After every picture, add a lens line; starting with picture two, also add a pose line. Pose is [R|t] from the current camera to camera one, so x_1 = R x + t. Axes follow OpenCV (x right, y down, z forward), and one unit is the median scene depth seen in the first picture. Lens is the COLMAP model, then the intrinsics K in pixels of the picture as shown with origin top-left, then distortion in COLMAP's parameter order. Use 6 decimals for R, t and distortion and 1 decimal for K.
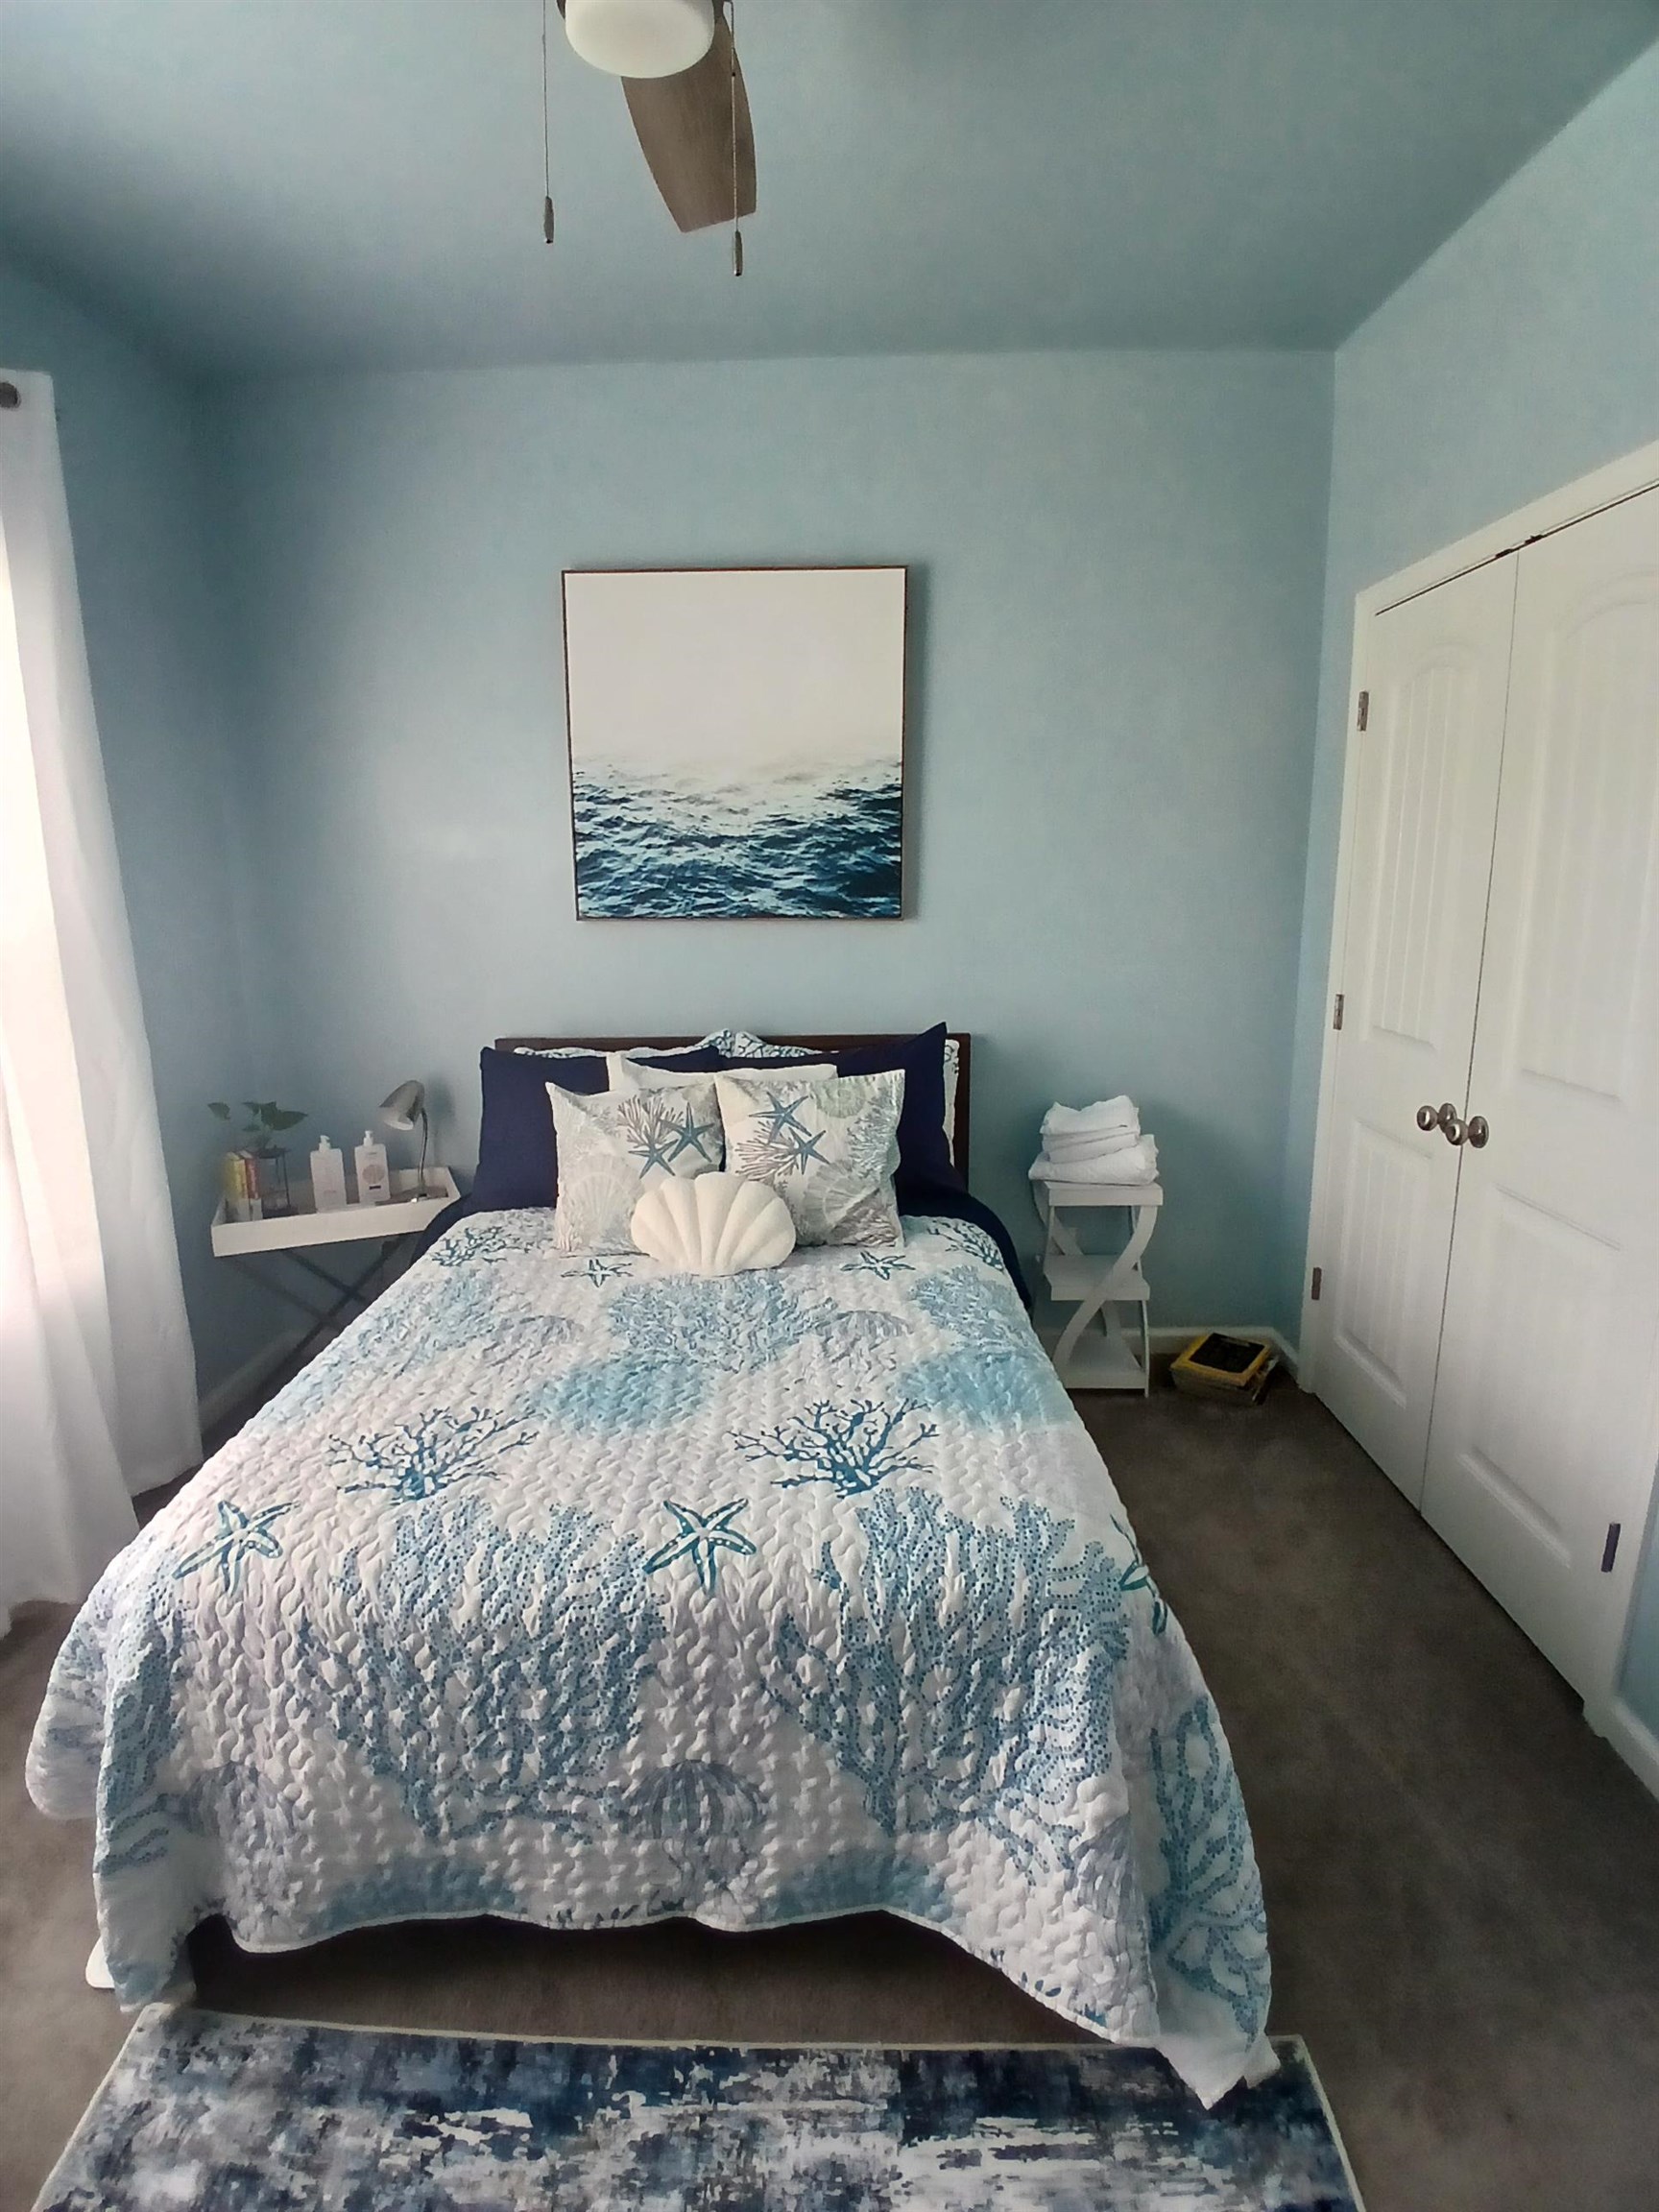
lens RADIAL K [[1104.8, 0, 791.9], [0, 1104.8, 1107.8], [0, 0, 1]] dist [0.002457, -0.047763]
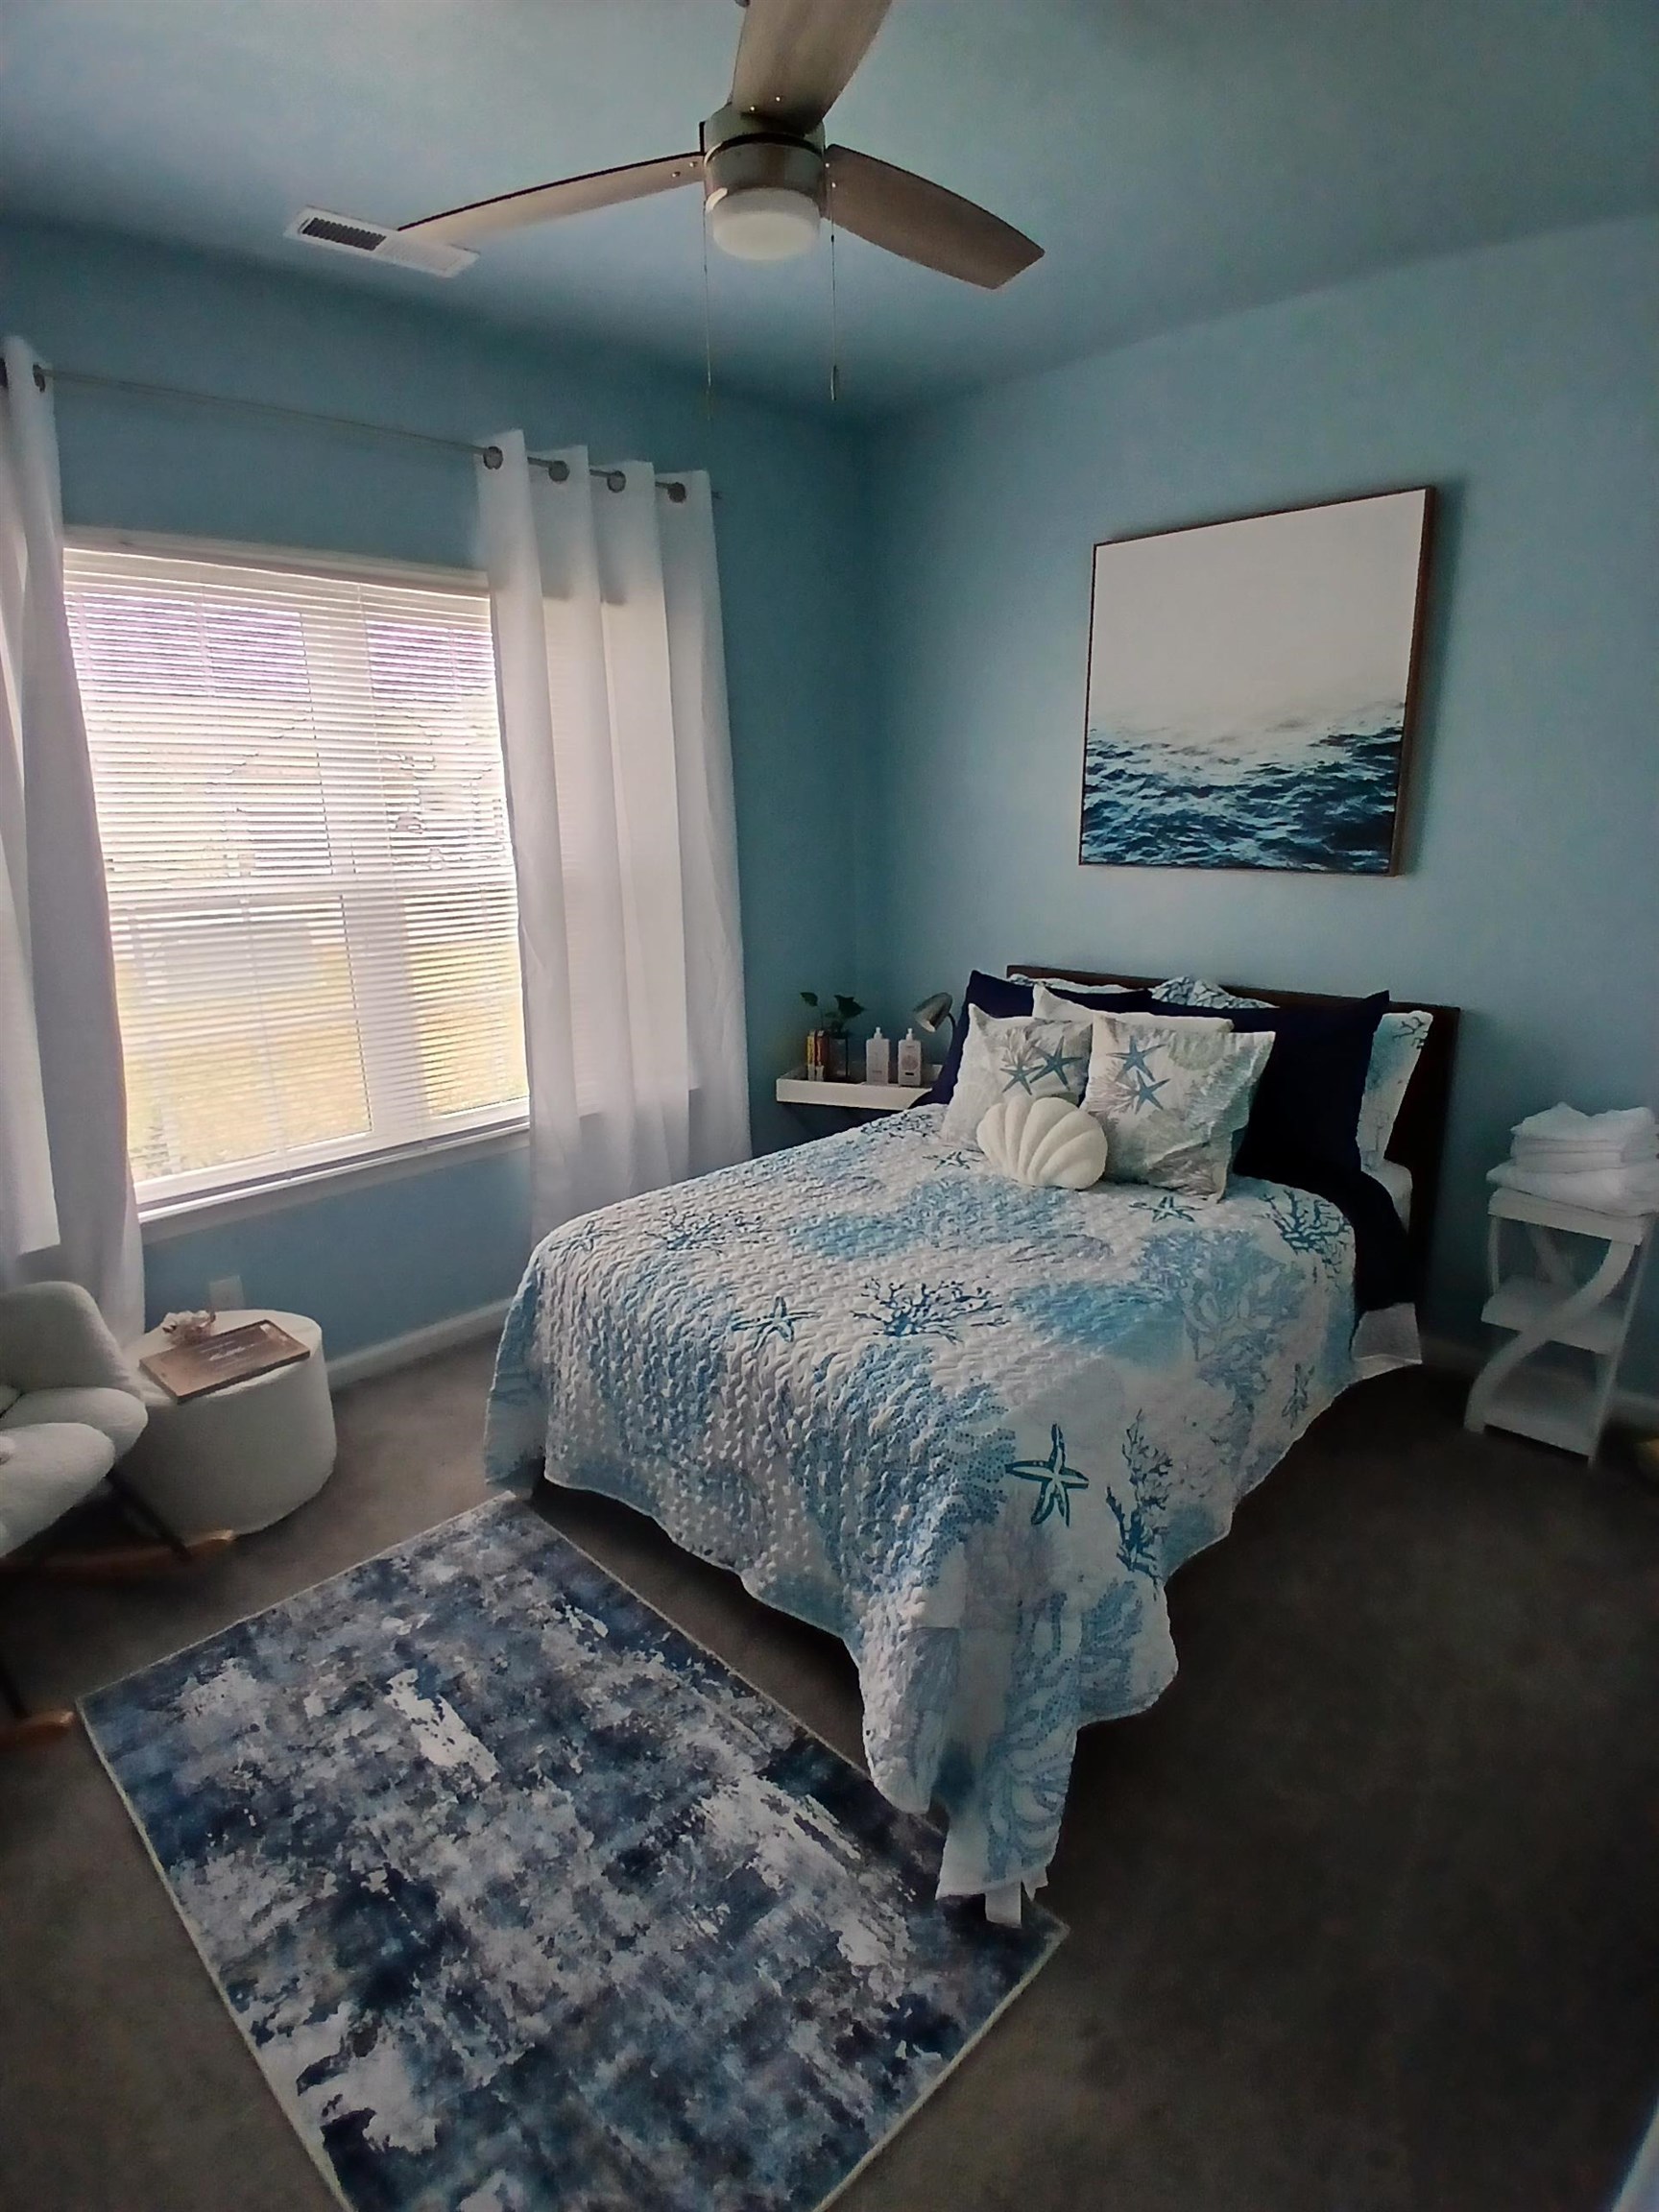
lens RADIAL K [[1104.8, 0, 791.9], [0, 1104.8, 1107.8], [0, 0, 1]] dist [0.002457, -0.047763]
pose [[0.715620, 0.178240, -0.675366, 0.488164], [-0.128629, 0.983986, 0.123394, -0.035492], [0.686544, -0.001432, 0.727087, -0.010608]]
